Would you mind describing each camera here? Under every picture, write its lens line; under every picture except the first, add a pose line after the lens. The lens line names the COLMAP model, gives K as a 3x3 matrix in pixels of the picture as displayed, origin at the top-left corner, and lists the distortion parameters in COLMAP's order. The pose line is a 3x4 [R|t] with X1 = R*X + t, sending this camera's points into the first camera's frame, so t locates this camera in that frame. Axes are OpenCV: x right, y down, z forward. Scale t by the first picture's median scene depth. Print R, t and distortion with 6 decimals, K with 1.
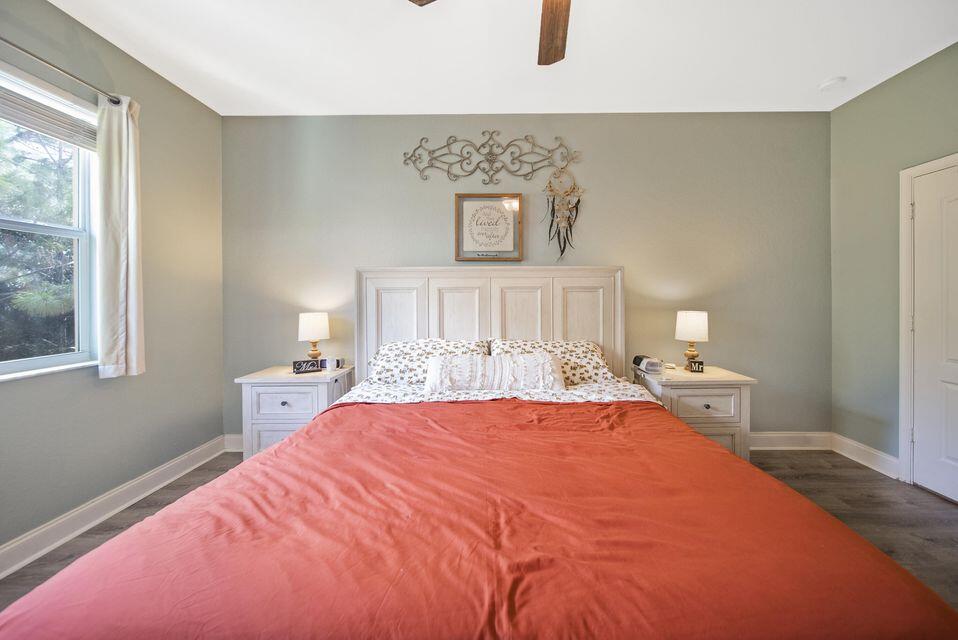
lens RADIAL K [[378.9, 0, 481.0], [0, 378.9, 299.5], [0, 0, 1]] dist [-0.000793, -0.000076]
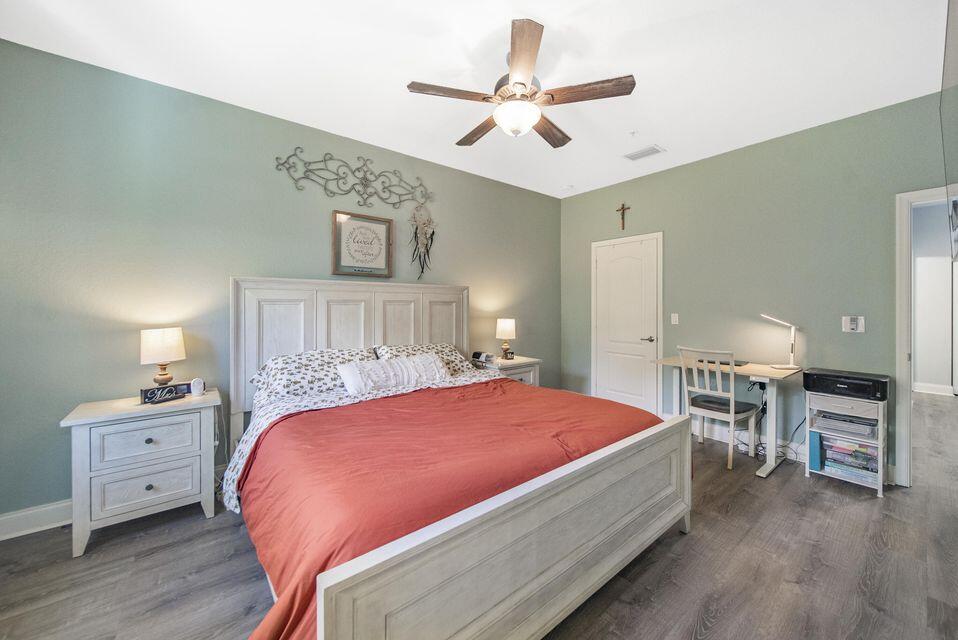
lens RADIAL K [[362.5, 0, 479.0], [0, 362.5, 320.0], [0, 0, 1]] dist [0.000207, 0.000043]
pose [[0.777178, -0.018776, 0.629000, -0.387195], [0.004738, 0.999701, 0.023988, 0.001596], [-0.629263, -0.015663, 0.777035, -0.032393]]
